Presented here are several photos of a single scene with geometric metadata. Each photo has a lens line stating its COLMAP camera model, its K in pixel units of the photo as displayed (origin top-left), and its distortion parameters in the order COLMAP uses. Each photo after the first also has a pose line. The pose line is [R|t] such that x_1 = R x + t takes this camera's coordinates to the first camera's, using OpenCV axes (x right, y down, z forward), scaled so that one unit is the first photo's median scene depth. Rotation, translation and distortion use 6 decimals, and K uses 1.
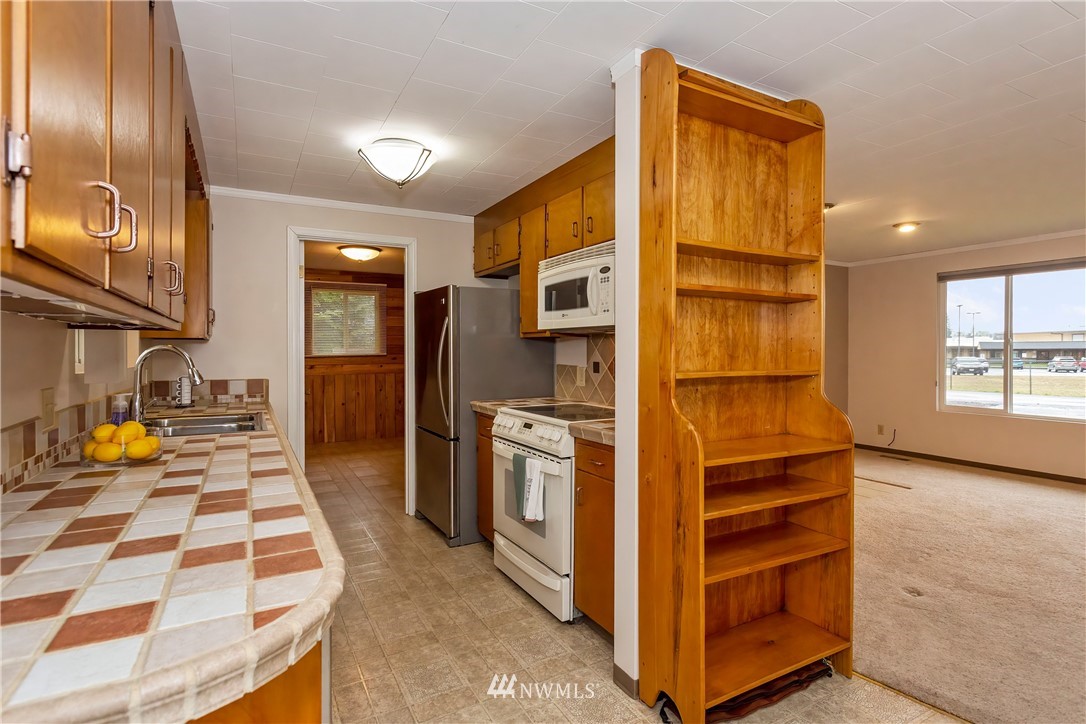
lens RADIAL K [[534.0, 0, 540.4], [0, 534.0, 353.2], [0, 0, 1]] dist [-0.006379, 0.003395]
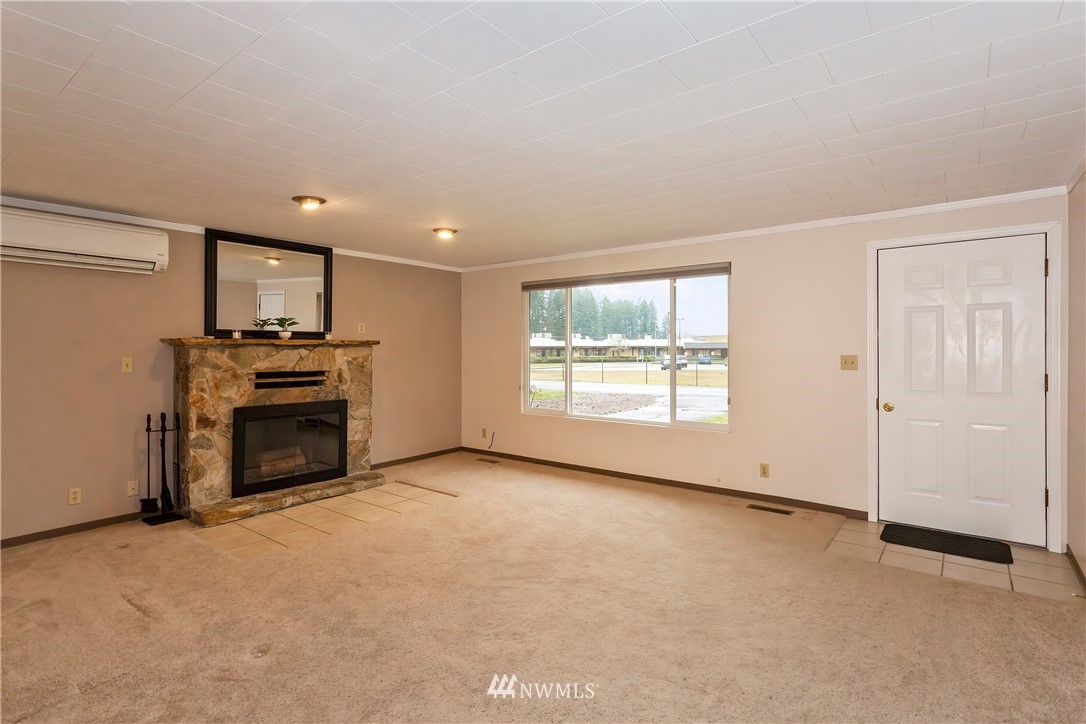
lens RADIAL K [[534.0, 0, 547.7], [0, 534.0, 351.5], [0, 0, 1]] dist [-0.006379, 0.003395]
pose [[0.908744, 0.000272, 0.417354, 0.653904], [-0.000480, 1.000000, 0.000393, -0.027953], [-0.417354, -0.000557, 0.908744, 0.028385]]
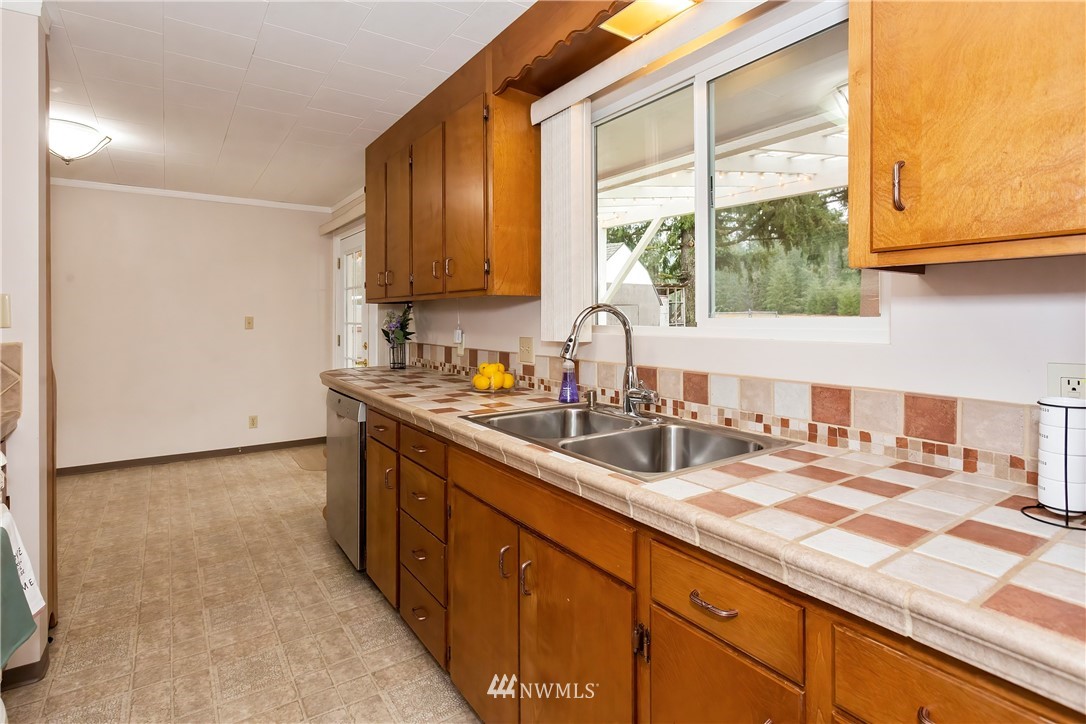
lens RADIAL K [[534.0, 0, 512.2], [0, 534.0, 298.9], [0, 0, 1]] dist [-0.006379, 0.003395]
pose [[-0.998038, 0.000217, -0.062612, -0.387450], [0.002253, 0.999471, -0.032457, 0.000296], [0.062571, -0.032534, -0.997510, 1.274864]]
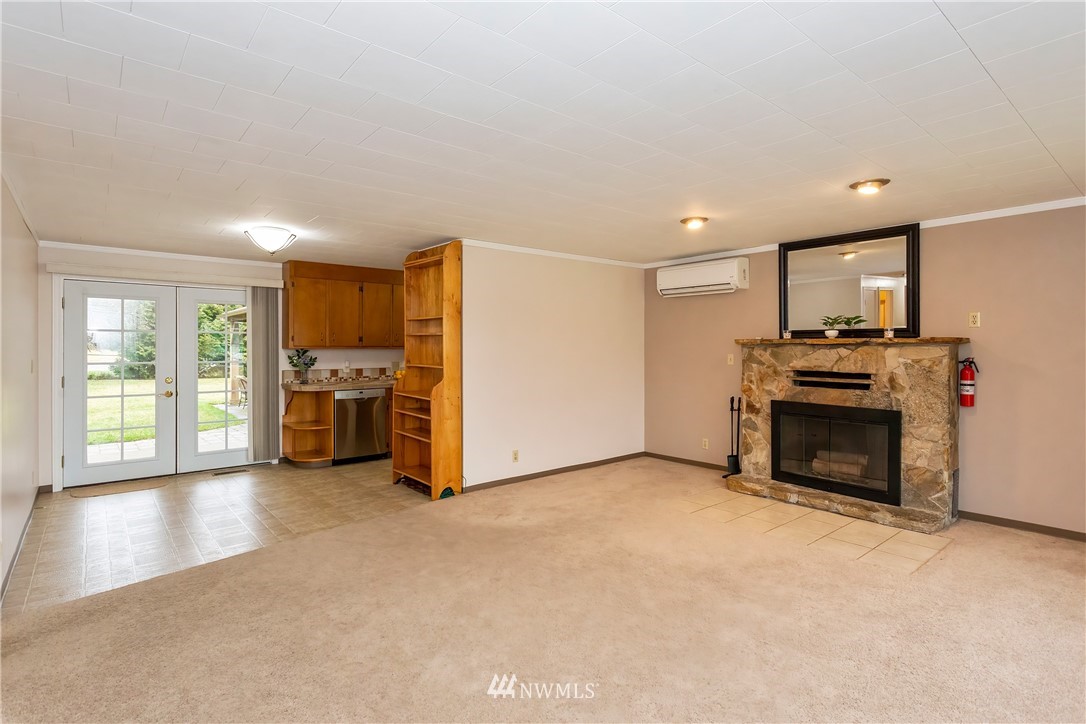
lens RADIAL K [[534.0, 0, 538.9], [0, 534.0, 343.7], [0, 0, 1]] dist [-0.006379, 0.003395]
pose [[0.197963, -0.003478, -0.980203, 1.887927], [-0.003455, 0.999985, -0.004246, -0.037538], [0.980203, 0.004227, 0.197948, 0.636582]]
